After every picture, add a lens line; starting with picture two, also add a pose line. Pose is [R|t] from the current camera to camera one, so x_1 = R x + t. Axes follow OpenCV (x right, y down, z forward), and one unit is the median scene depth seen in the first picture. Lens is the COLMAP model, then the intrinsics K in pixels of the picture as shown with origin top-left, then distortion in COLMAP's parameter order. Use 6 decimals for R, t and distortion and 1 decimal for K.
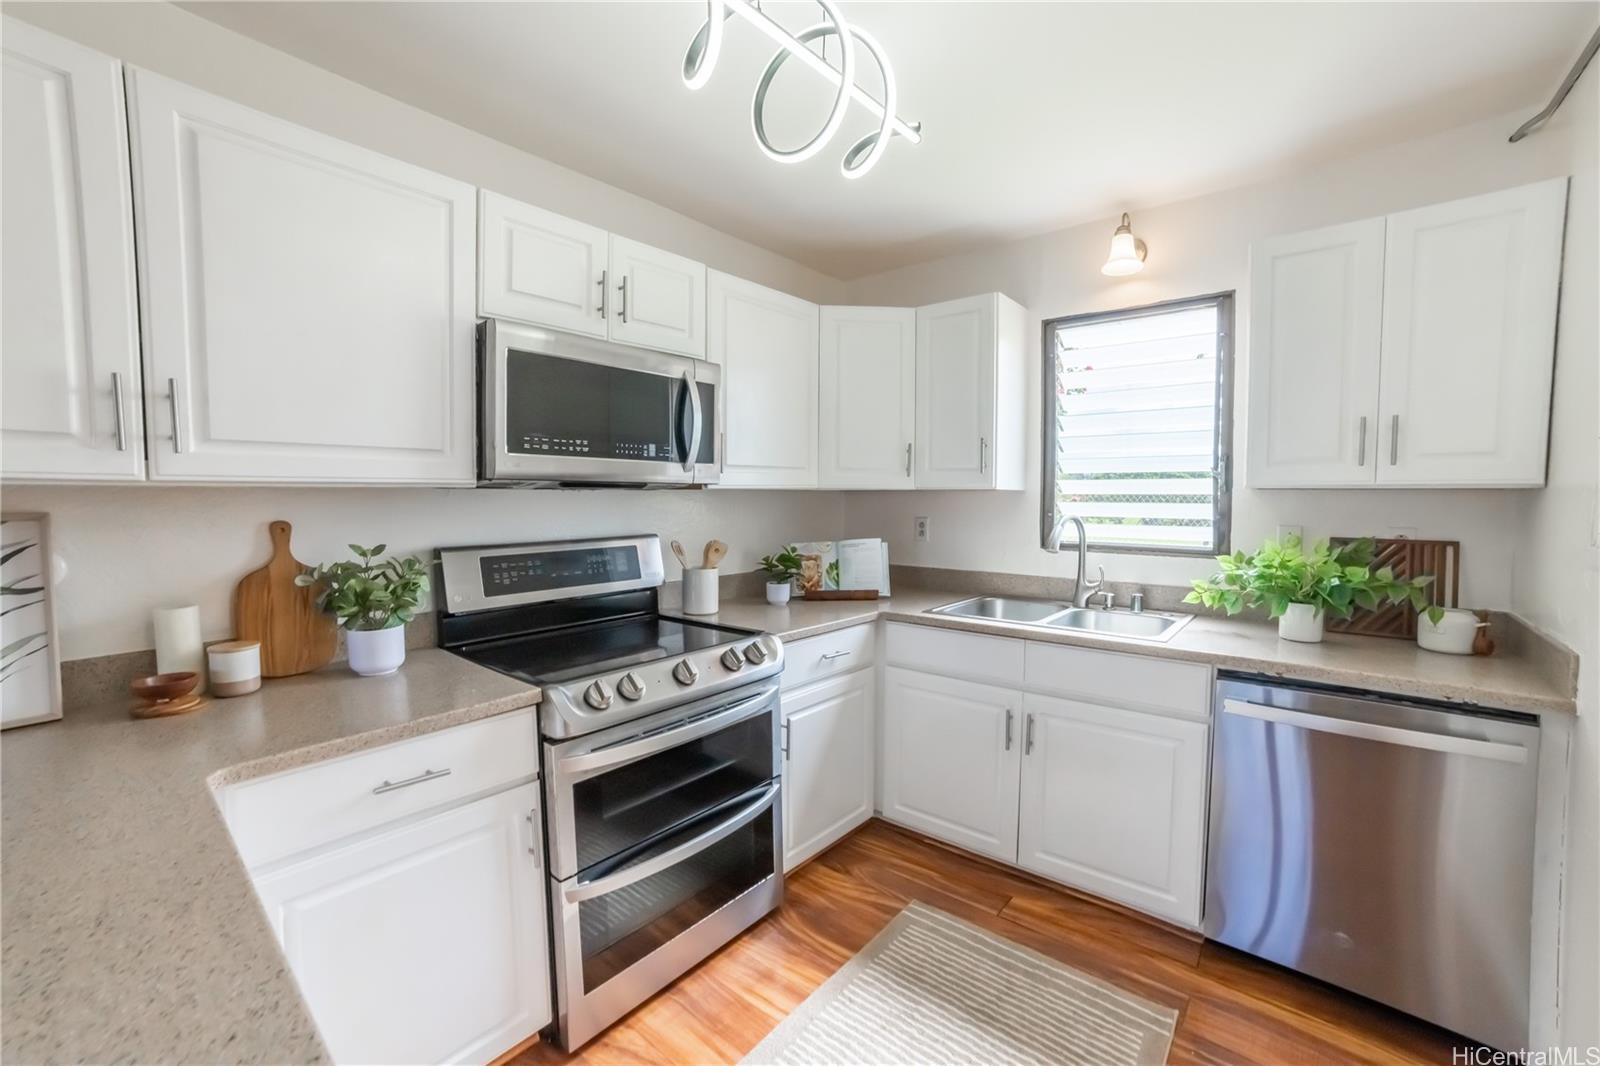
lens RADIAL K [[696.1, 0, 795.4], [0, 696.1, 524.7], [0, 0, 1]] dist [-0.097719, 0.048531]
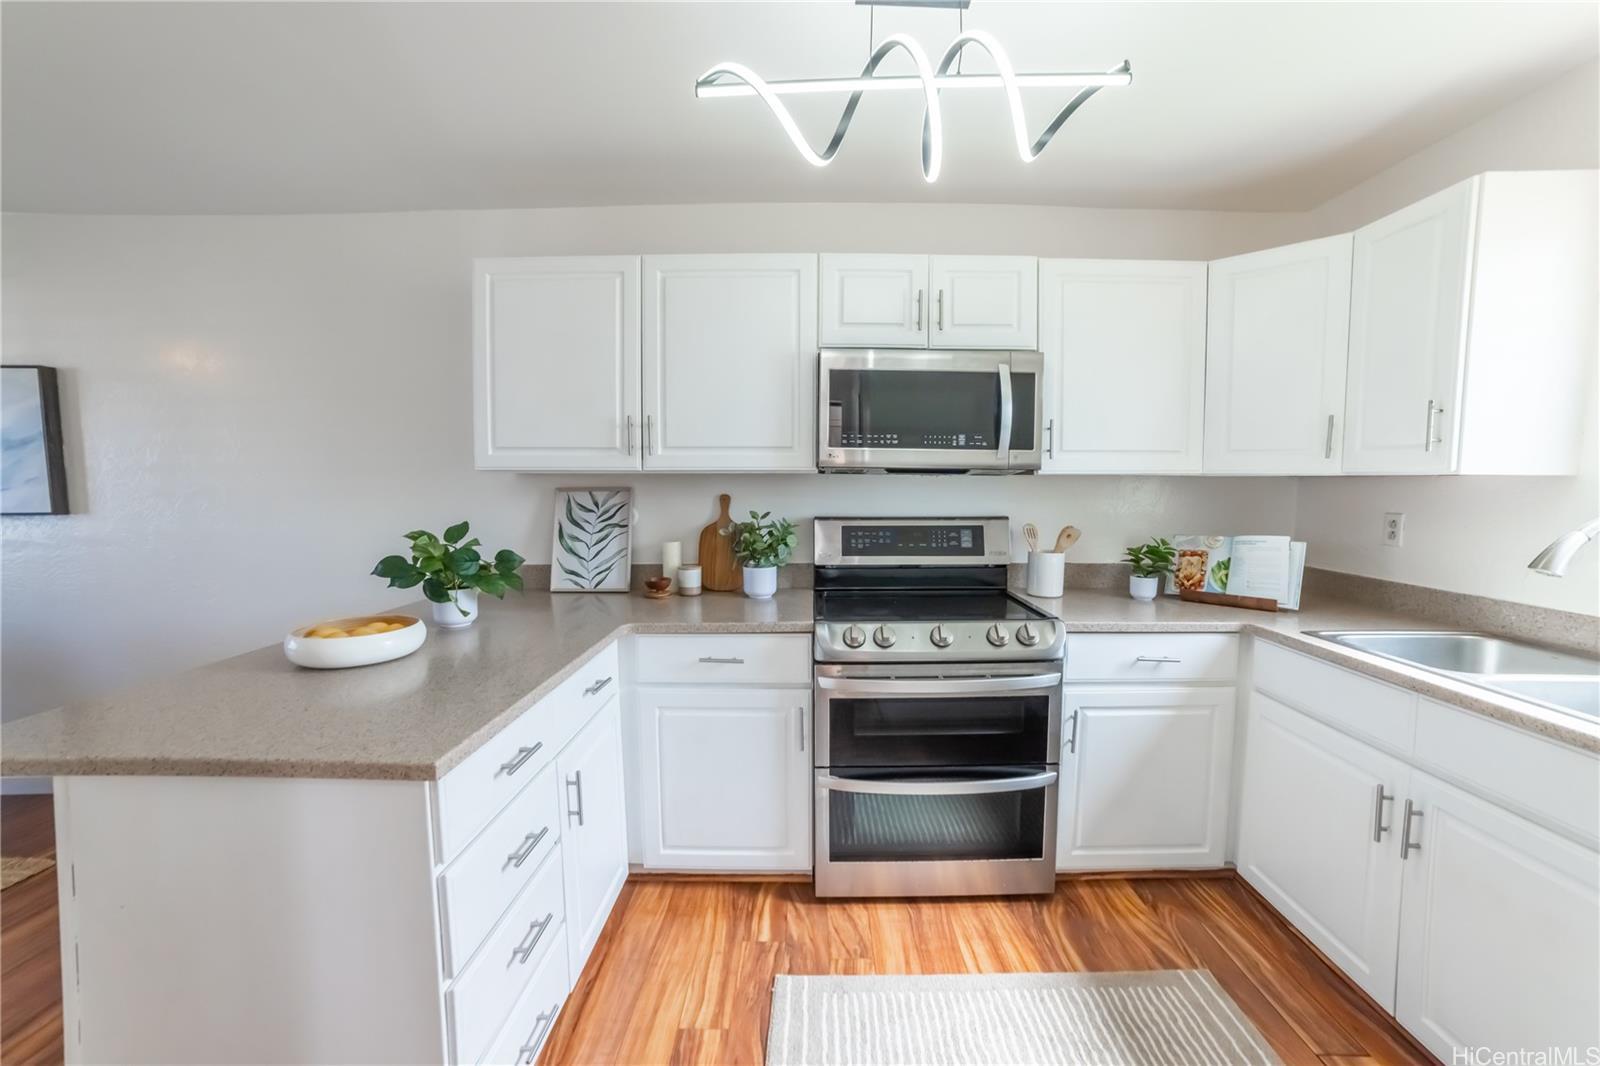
lens RADIAL K [[696.1, 0, 795.4], [0, 696.1, 524.7], [0, 0, 1]] dist [-0.097719, 0.048531]
pose [[0.592436, 0.051900, -0.803944, 0.543103], [-0.037773, 0.998615, 0.036632, -0.000782], [0.804731, 0.008665, 0.593576, 0.116736]]
